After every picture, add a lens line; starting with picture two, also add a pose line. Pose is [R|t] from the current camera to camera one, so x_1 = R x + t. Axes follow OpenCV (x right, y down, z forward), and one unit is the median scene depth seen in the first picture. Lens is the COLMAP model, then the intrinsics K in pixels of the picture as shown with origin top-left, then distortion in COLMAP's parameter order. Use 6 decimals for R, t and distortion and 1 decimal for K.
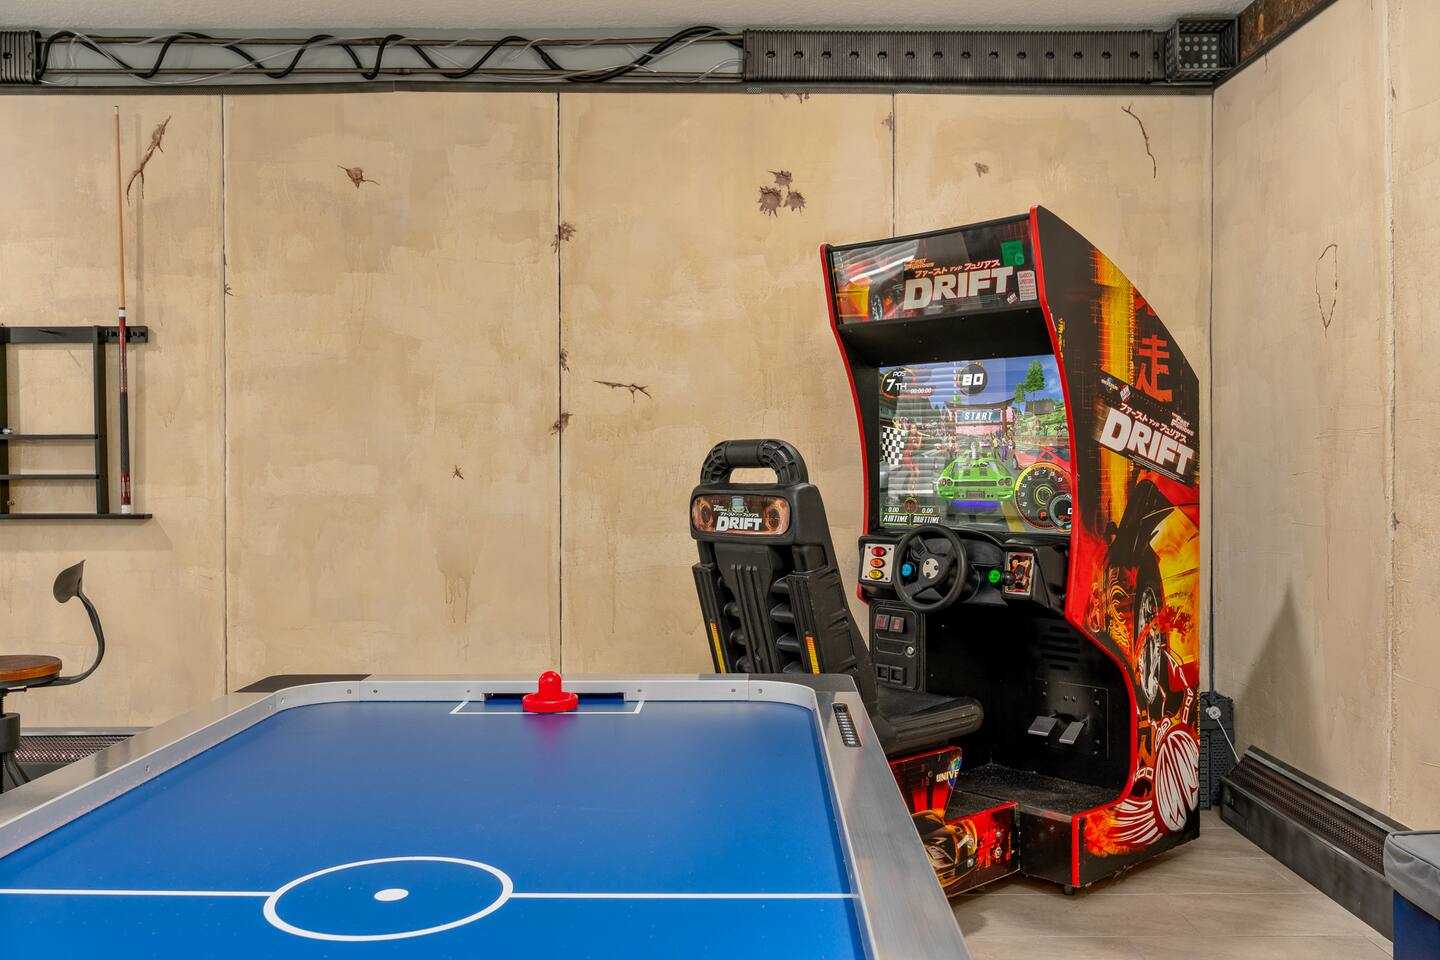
lens RADIAL K [[1329.0, 0, 711.9], [0, 1329.0, 460.2], [0, 0, 1]] dist [0.008911, 0.000000]
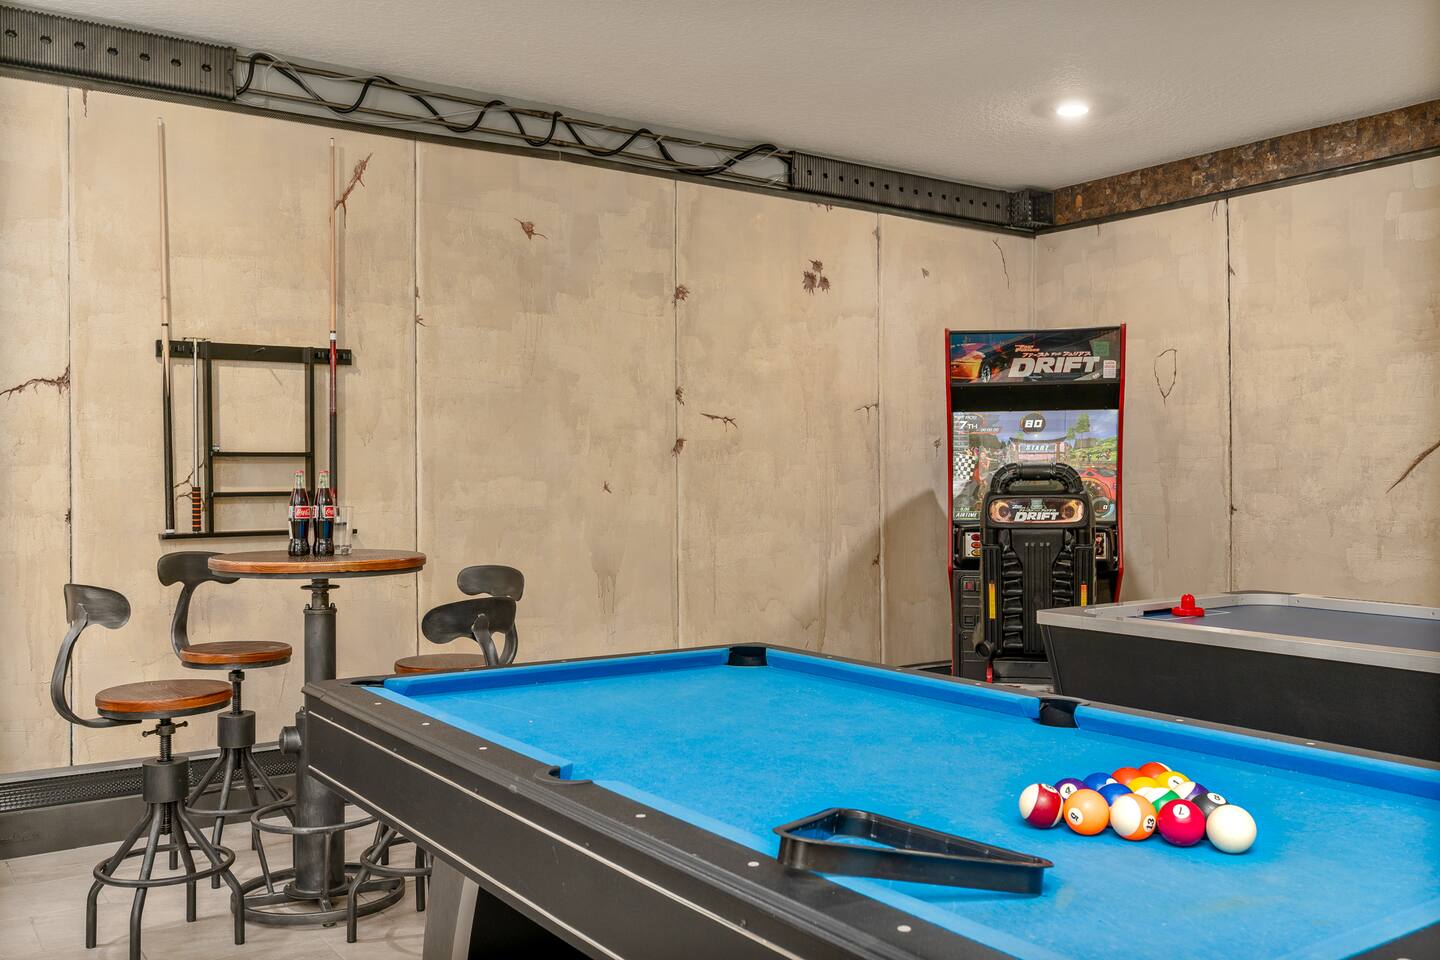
lens RADIAL K [[1329.0, 0, 766.9], [0, 1329.0, 468.1], [0, 0, 1]] dist [0.008911, 0.000000]
pose [[0.795866, 0.002672, 0.605467, -0.797464], [0.002718, 0.999964, -0.007986, 0.001981], [-0.605467, 0.008001, 0.795830, -0.034013]]
